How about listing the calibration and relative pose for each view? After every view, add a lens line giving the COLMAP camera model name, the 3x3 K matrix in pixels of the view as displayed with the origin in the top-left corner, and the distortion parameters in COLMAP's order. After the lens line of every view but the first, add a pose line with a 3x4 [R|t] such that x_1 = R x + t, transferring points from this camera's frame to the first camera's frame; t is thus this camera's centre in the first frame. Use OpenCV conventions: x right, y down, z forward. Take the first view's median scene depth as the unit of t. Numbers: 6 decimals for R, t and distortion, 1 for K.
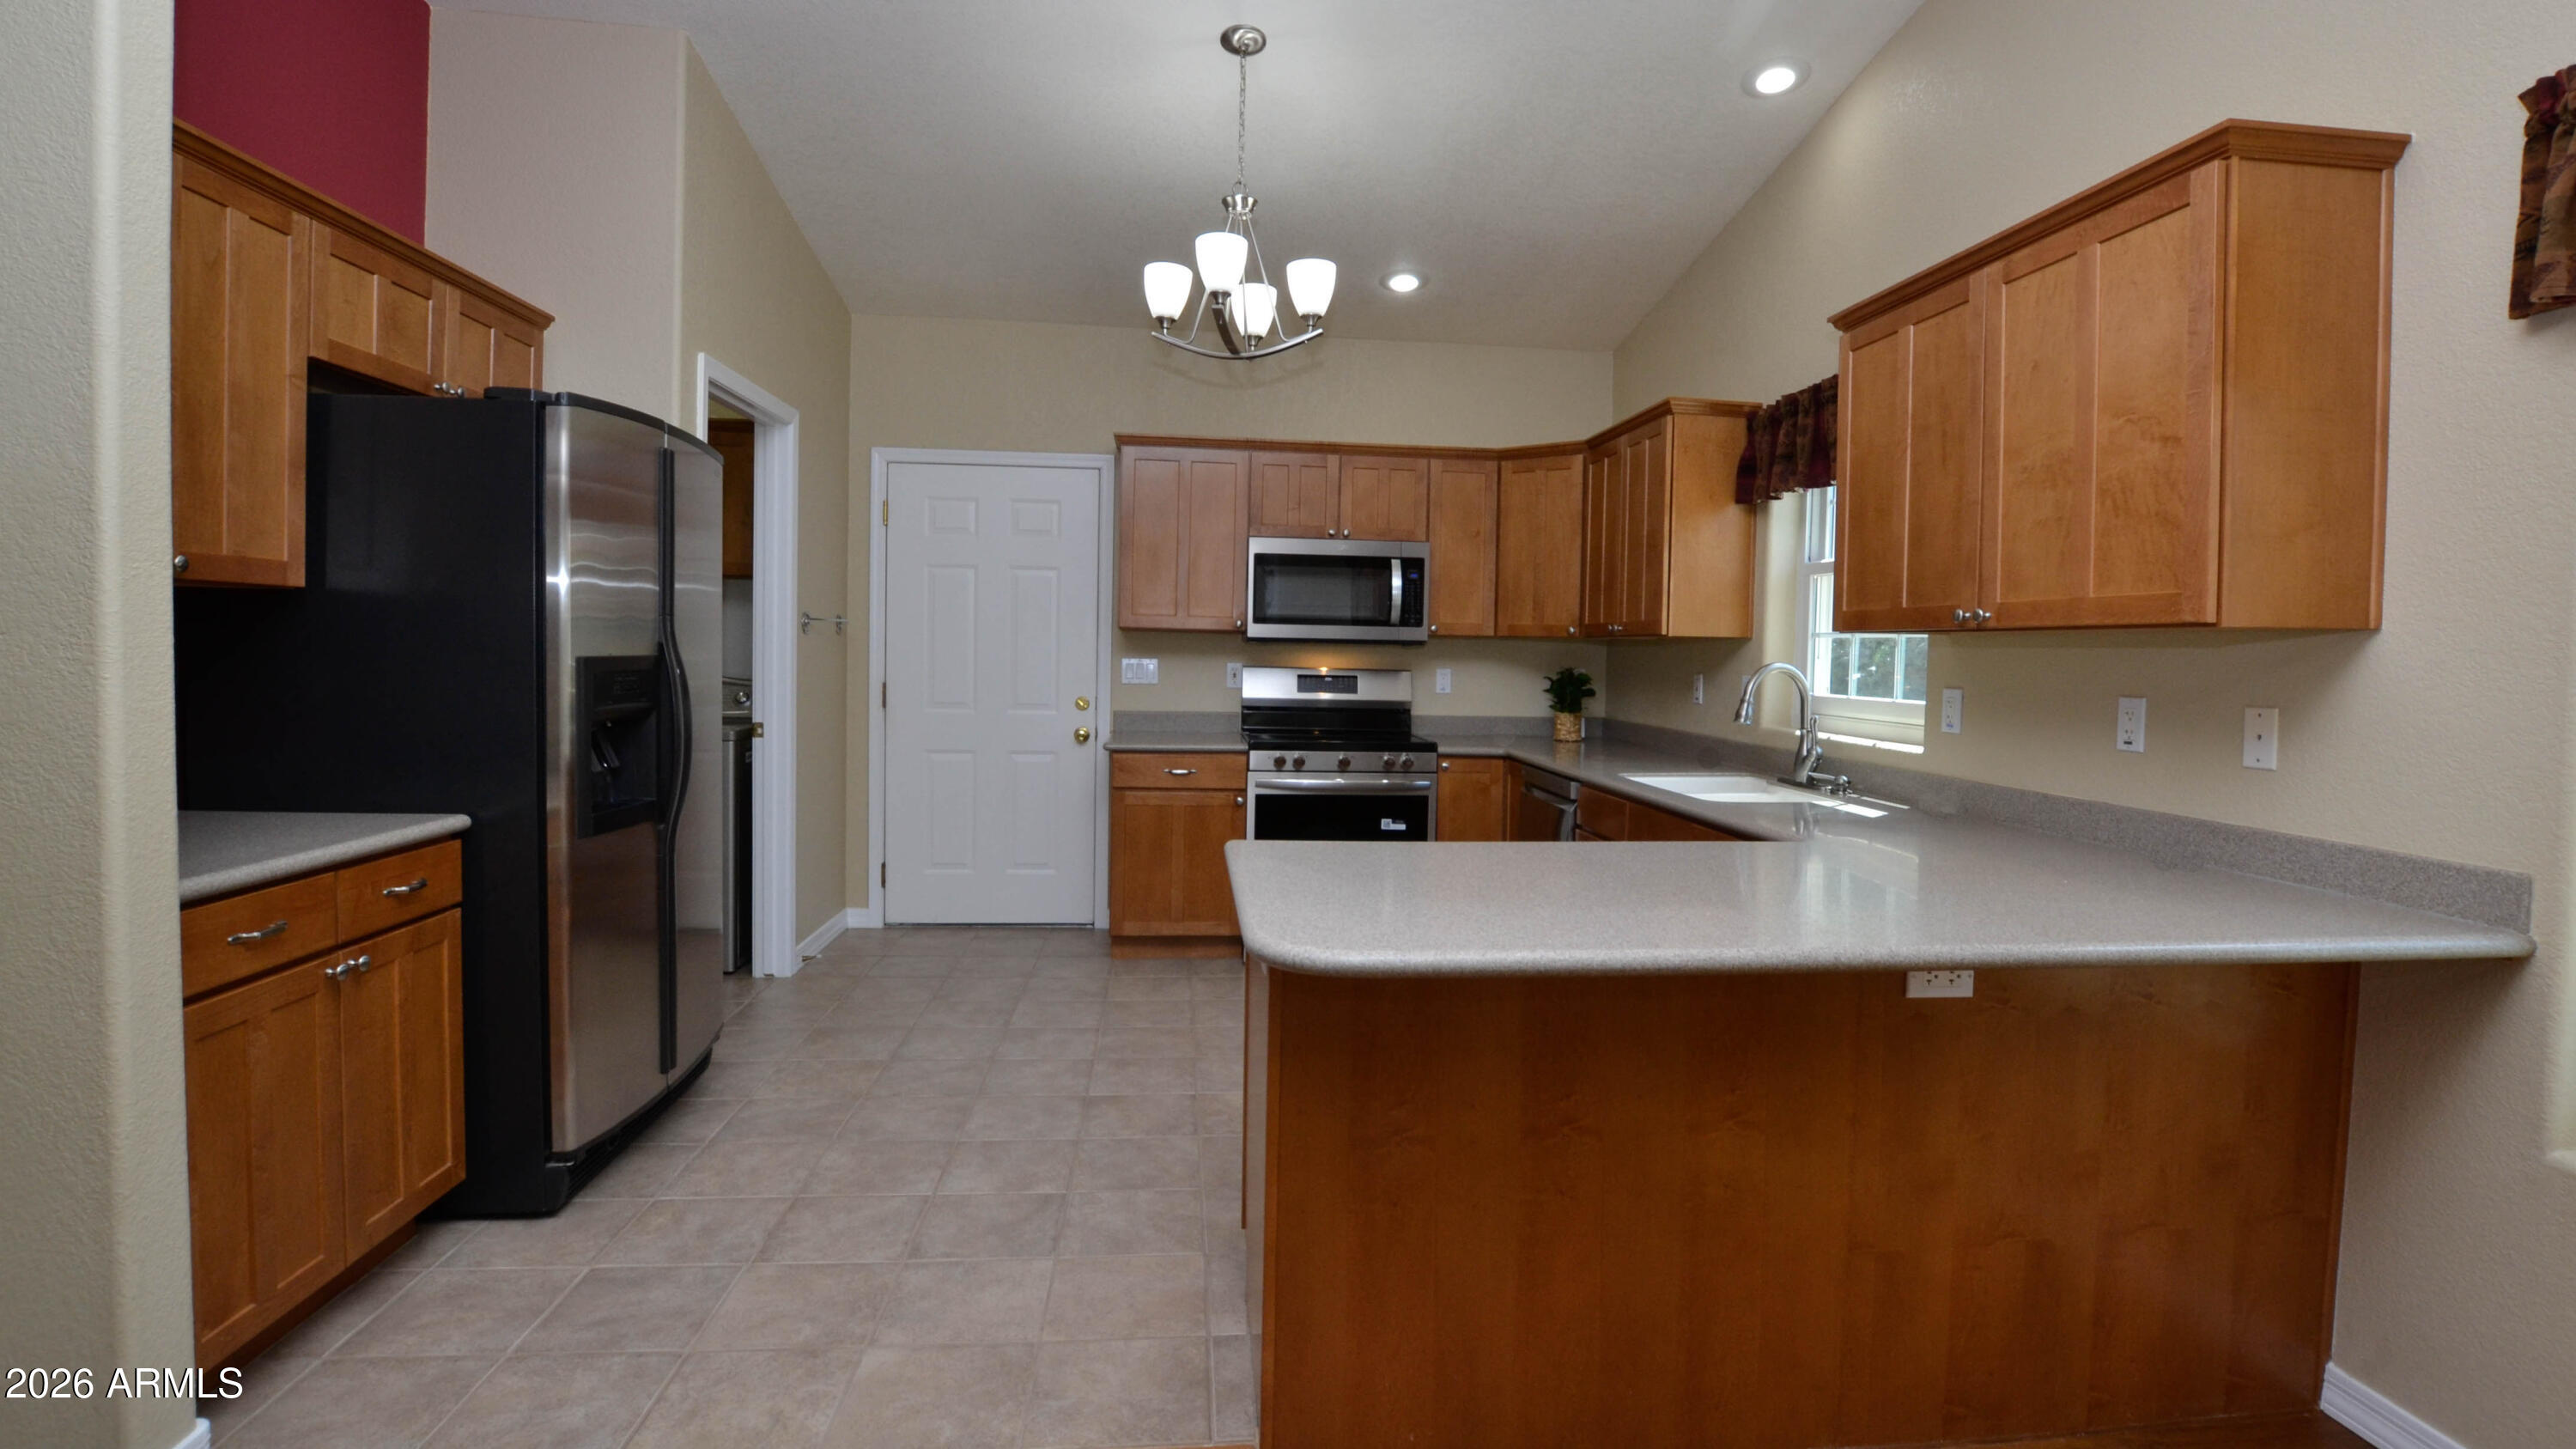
lens RADIAL K [[1162.1, 0, 1249.2], [0, 1162.1, 697.8], [0, 0, 1]] dist [-0.035237, 0.005505]
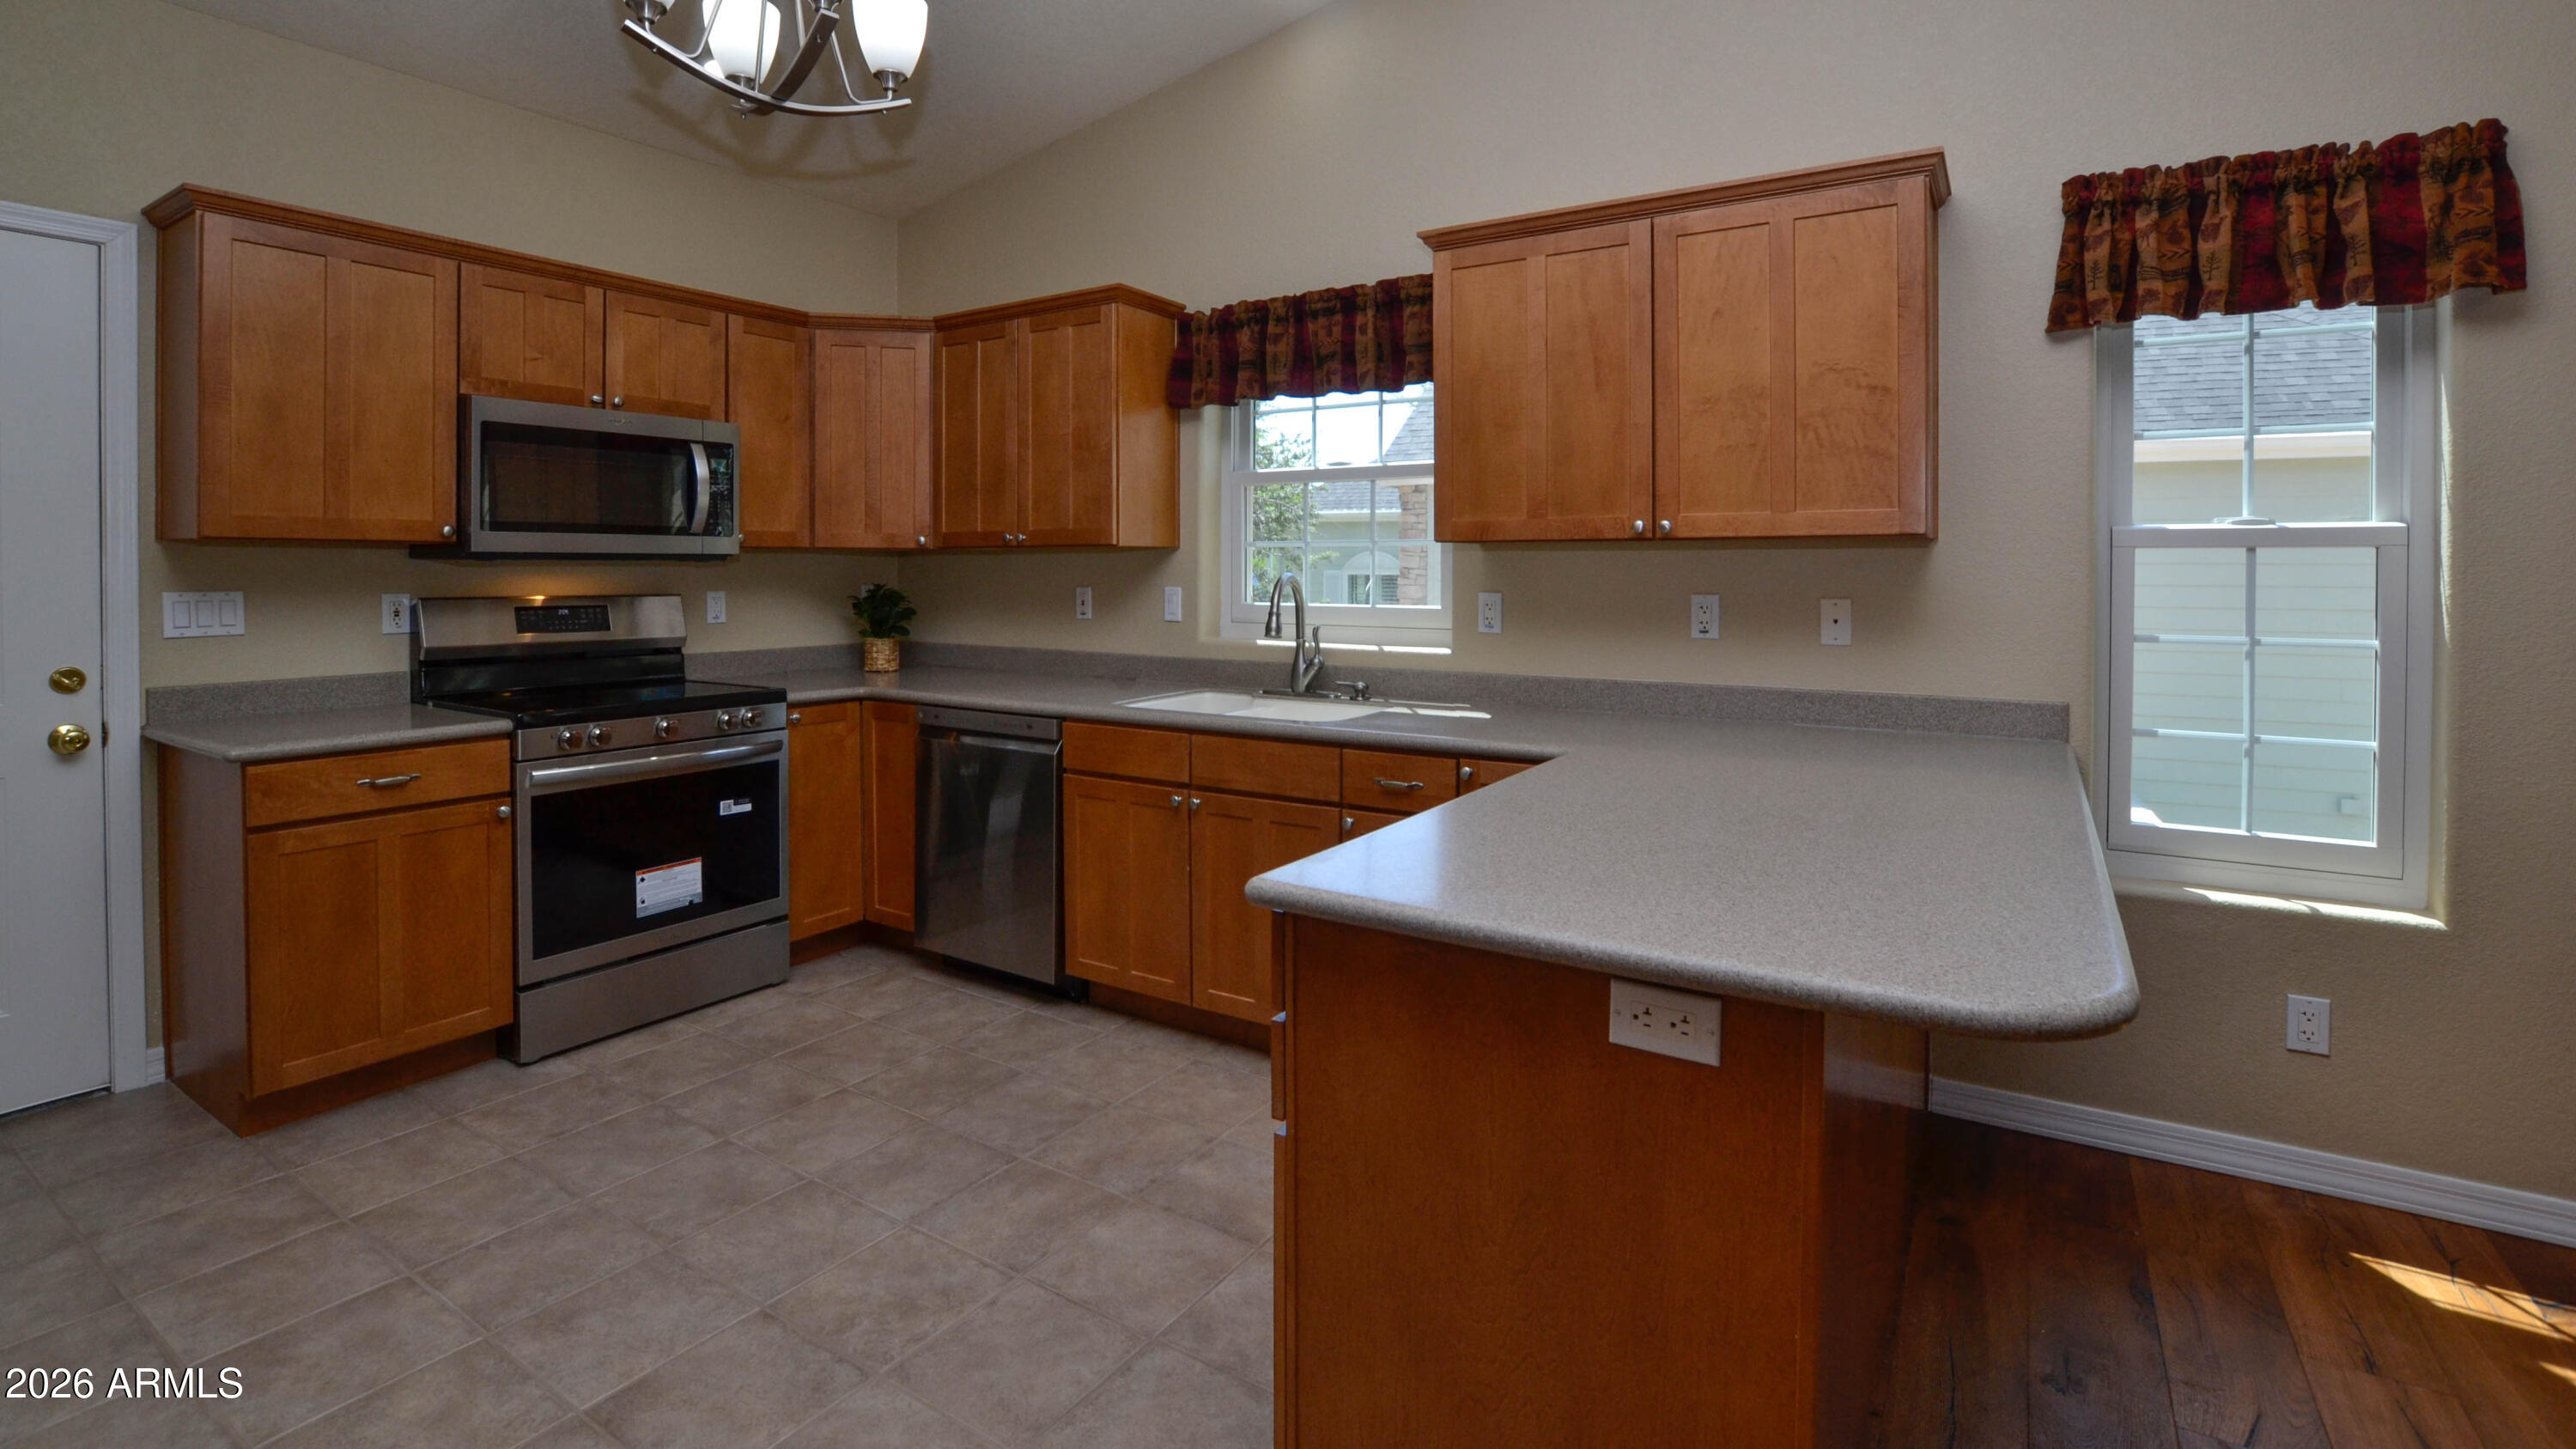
lens RADIAL K [[1162.1, 0, 1270.9], [0, 1162.1, 586.9], [0, 0, 1]] dist [-0.035237, 0.005505]
pose [[0.619341, -0.032703, 0.784440, -0.284995], [0.045597, 0.998944, 0.005645, -0.021632], [-0.783797, 0.032272, 0.620178, 0.348588]]
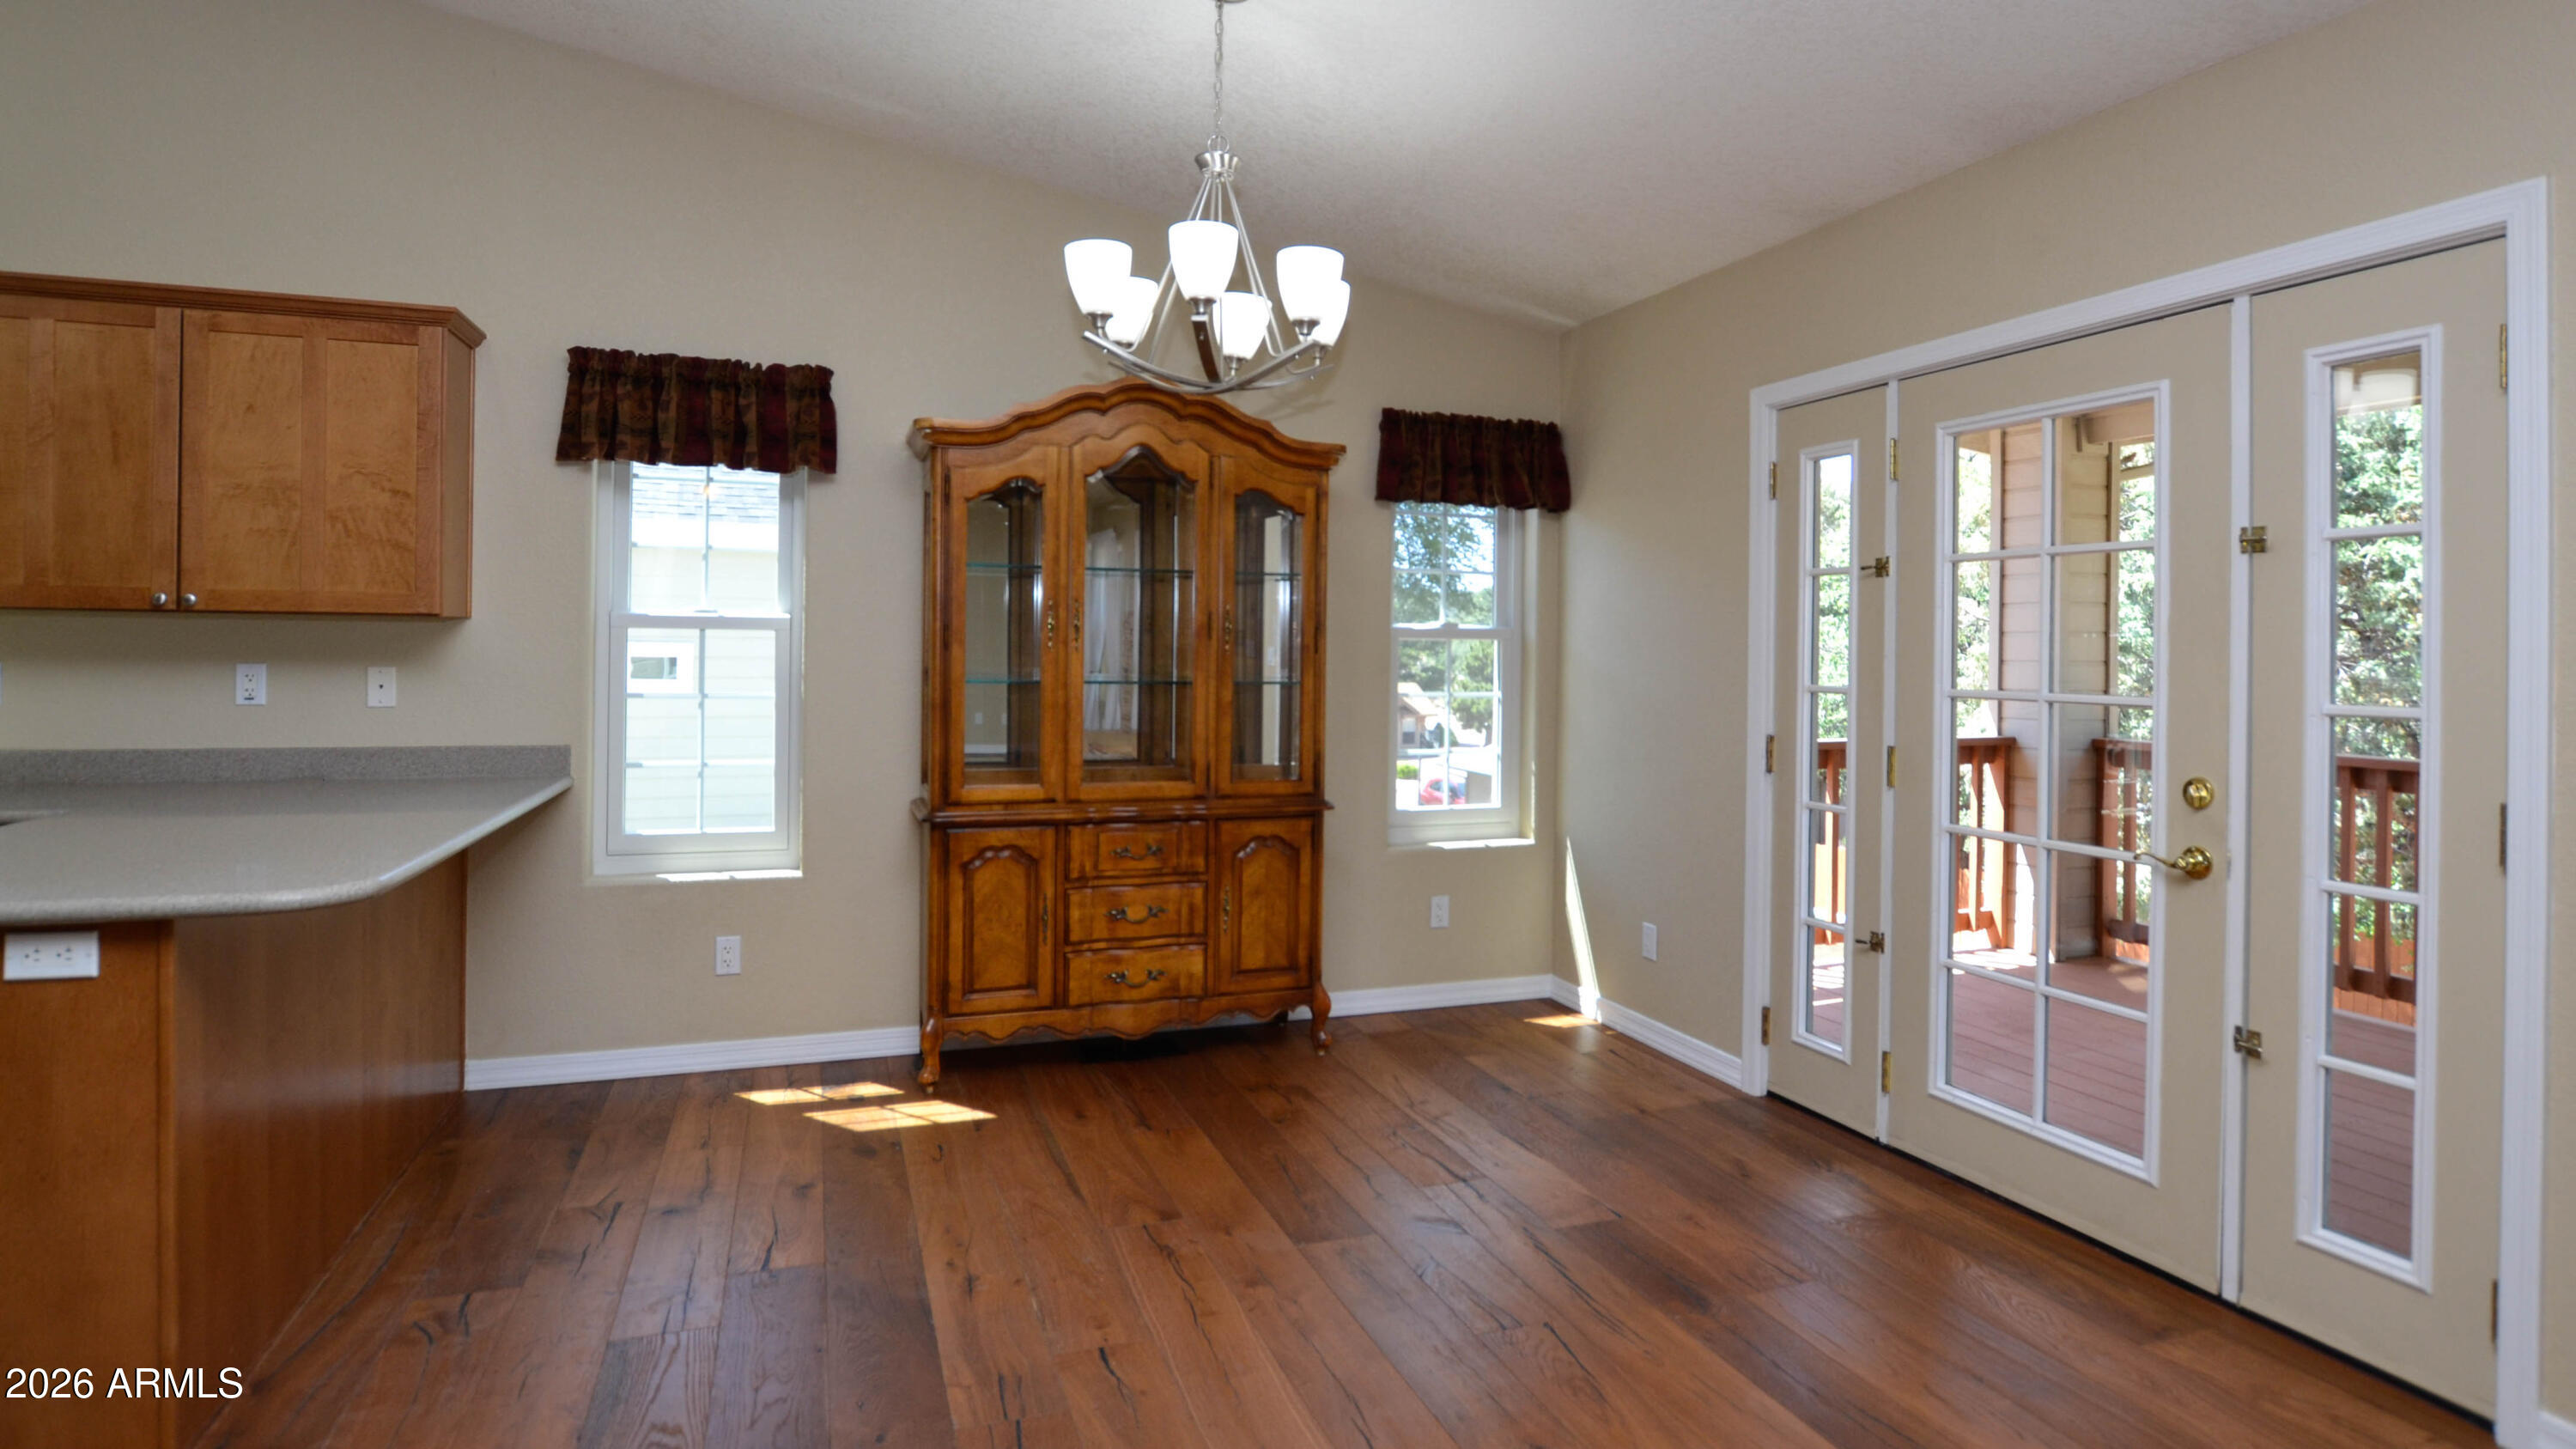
lens RADIAL K [[1323.9, 0, 1290.9], [0, 1323.9, 642.9], [0, 0, 1]] dist [-0.031722, 0.005545]
pose [[-0.266476, -0.018378, 0.963666, -0.562949], [0.022706, 0.999421, 0.025339, -0.020146], [-0.963574, 0.028633, -0.265905, 0.148742]]
